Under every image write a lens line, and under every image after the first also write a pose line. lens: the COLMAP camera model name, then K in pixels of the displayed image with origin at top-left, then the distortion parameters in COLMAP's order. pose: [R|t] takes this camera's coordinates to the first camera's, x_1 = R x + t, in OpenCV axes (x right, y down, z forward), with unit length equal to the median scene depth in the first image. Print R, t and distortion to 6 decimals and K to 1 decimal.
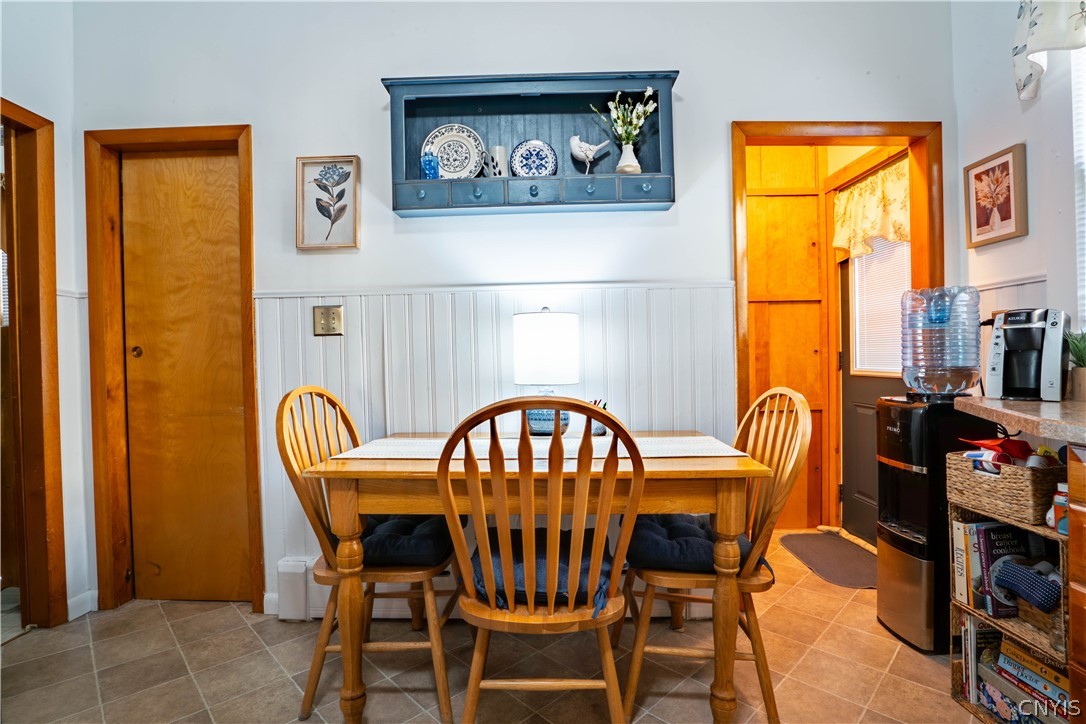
lens RADIAL K [[520.2, 0, 543.0], [0, 520.2, 362.0], [0, 0, 1]] dist [-0.058262, 0.020522]
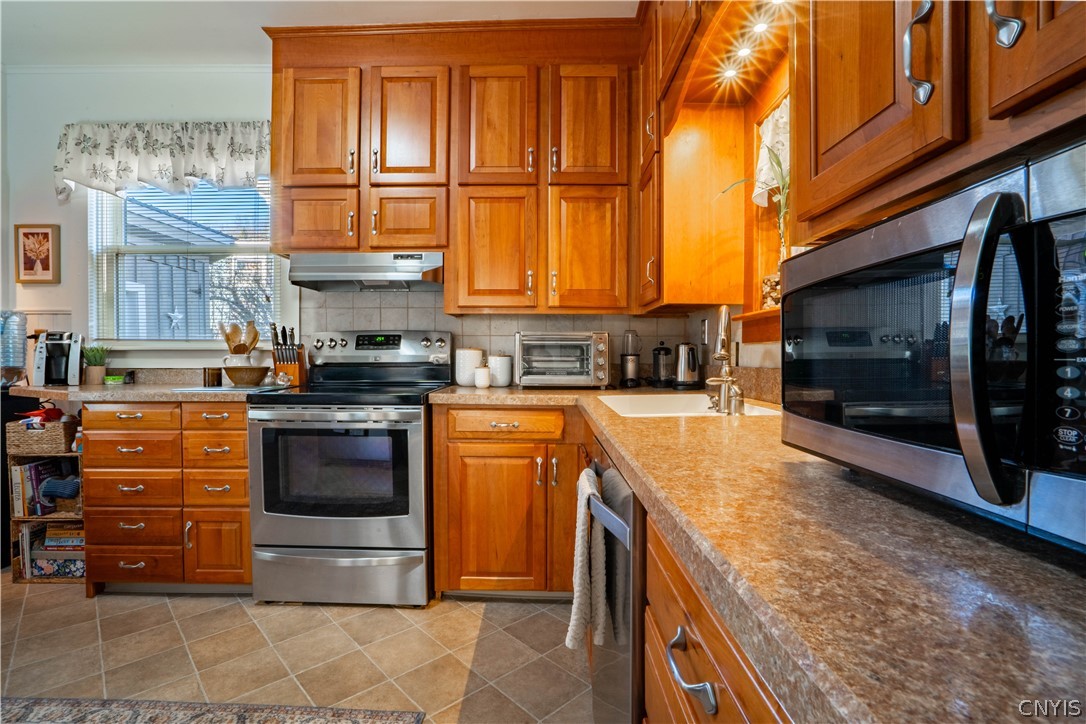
lens RADIAL K [[507.3, 0, 547.5], [0, 507.3, 362.4], [0, 0, 1]] dist [-0.049609, 0.016091]
pose [[0.009657, 0.005920, 0.999936, -0.657386], [0.002524, 0.999979, -0.005945, 0.011173], [-0.999950, 0.002581, 0.009642, -0.645883]]
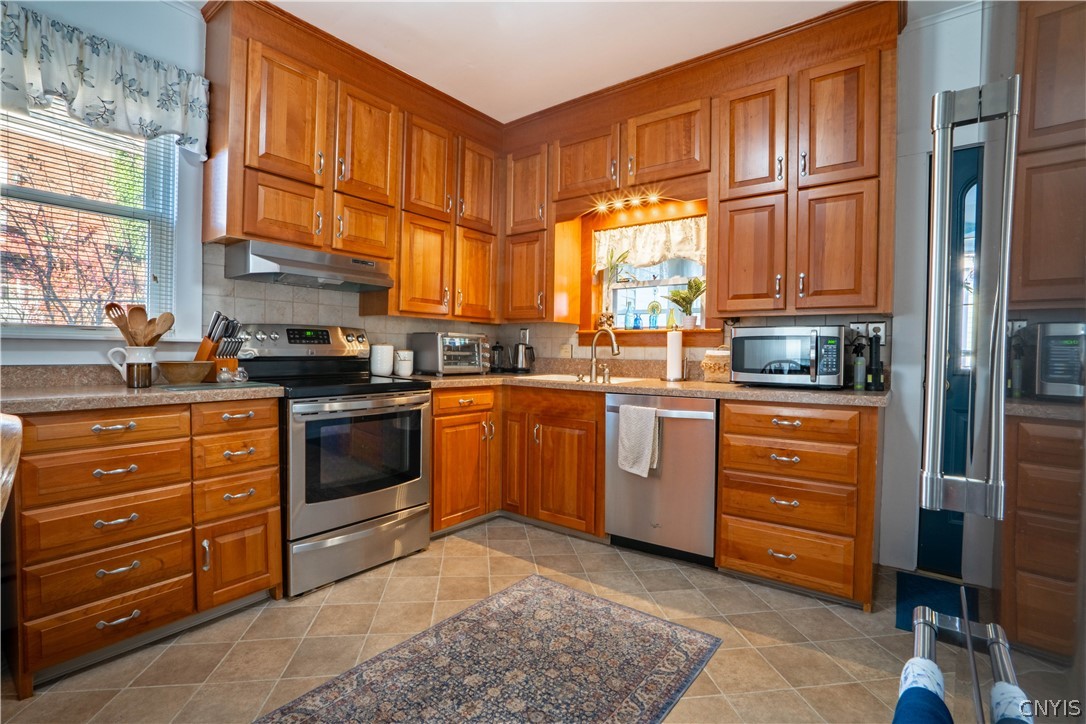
lens RADIAL K [[513.6, 0, 534.0], [0, 513.6, 360.4], [0, 0, 1]] dist [-0.051790, 0.023222]
pose [[-0.796111, -0.003567, 0.605140, -0.656182], [0.003969, 0.999930, 0.011116, -0.001746], [-0.605138, 0.011251, -0.796041, 0.856209]]
